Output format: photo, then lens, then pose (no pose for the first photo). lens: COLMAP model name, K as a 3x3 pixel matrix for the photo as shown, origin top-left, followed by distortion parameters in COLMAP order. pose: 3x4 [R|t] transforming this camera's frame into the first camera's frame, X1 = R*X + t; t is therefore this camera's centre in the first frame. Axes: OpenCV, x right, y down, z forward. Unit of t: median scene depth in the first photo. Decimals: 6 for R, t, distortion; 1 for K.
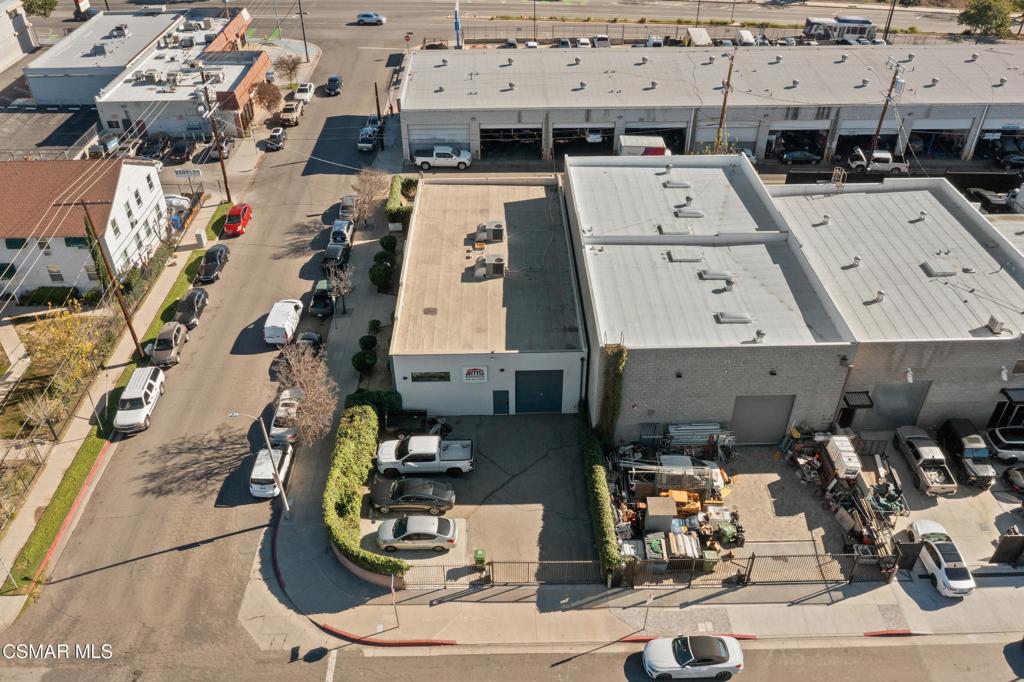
lens RADIAL K [[804.6, 0, 512.0], [0, 804.6, 341.0], [0, 0, 1]] dist [-0.027101, -0.002708]
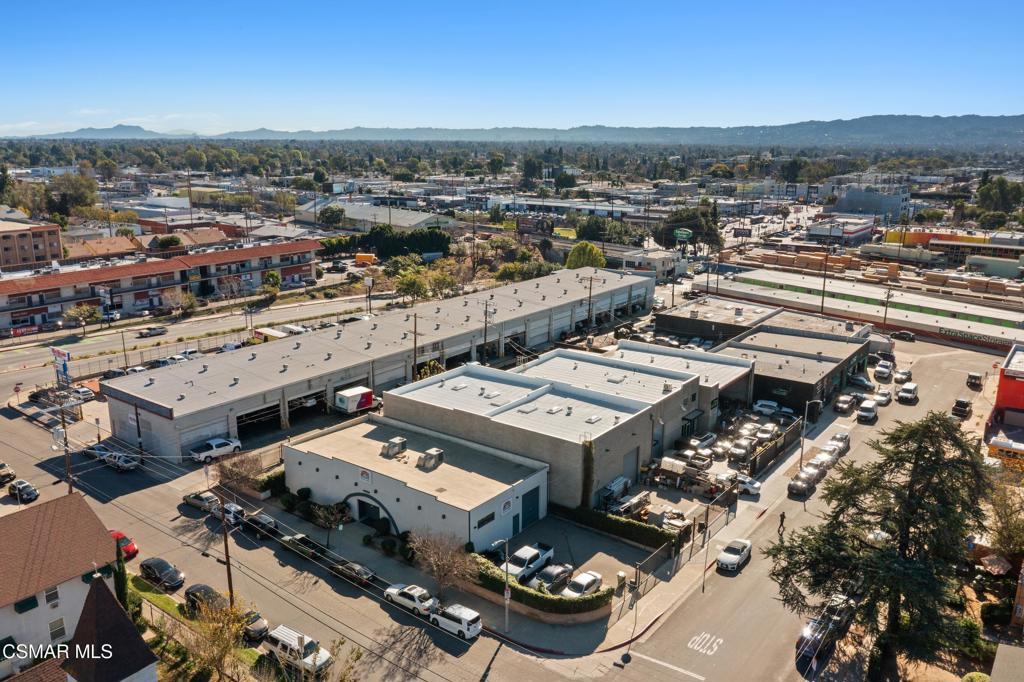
lens RADIAL K [[804.6, 0, 512.0], [0, 804.6, 341.0], [0, 0, 1]] dist [-0.027101, -0.002708]
pose [[0.613572, -0.186493, 0.767300, -1.081270], [0.466681, 0.869490, -0.161852, 0.020952], [-0.636975, 0.457393, 0.620527, -0.030975]]
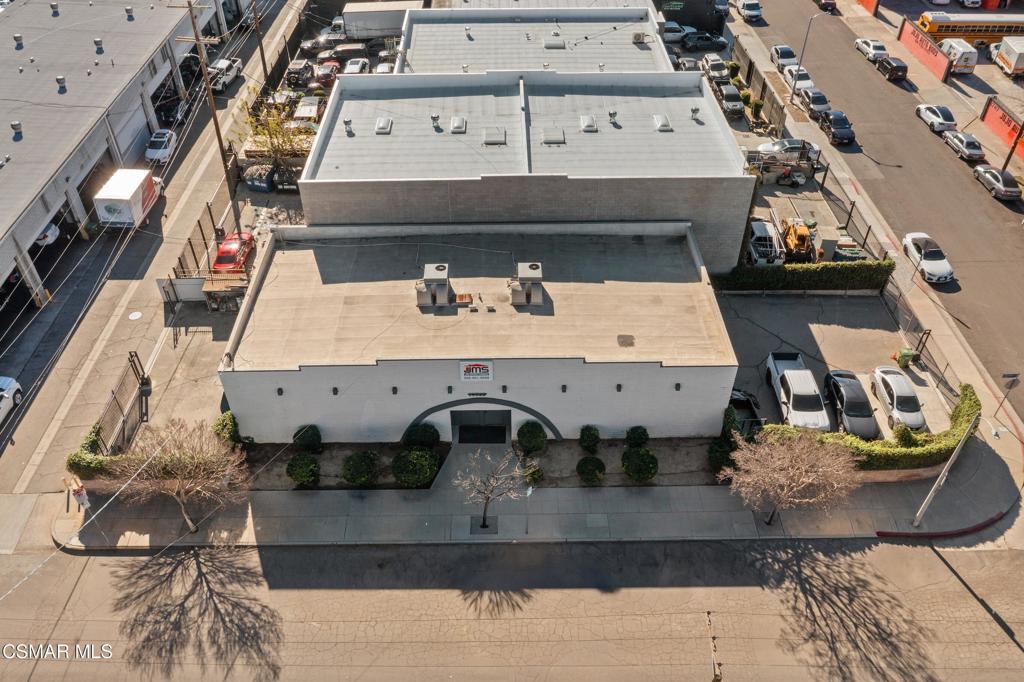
lens RADIAL K [[804.6, 0, 512.0], [0, 804.6, 341.0], [0, 0, 1]] dist [-0.027101, -0.002708]
pose [[0.004202, -0.655950, 0.754793, -0.705906], [0.601496, 0.604646, 0.522117, -0.519136], [-0.798865, 0.451811, 0.397092, 0.837288]]
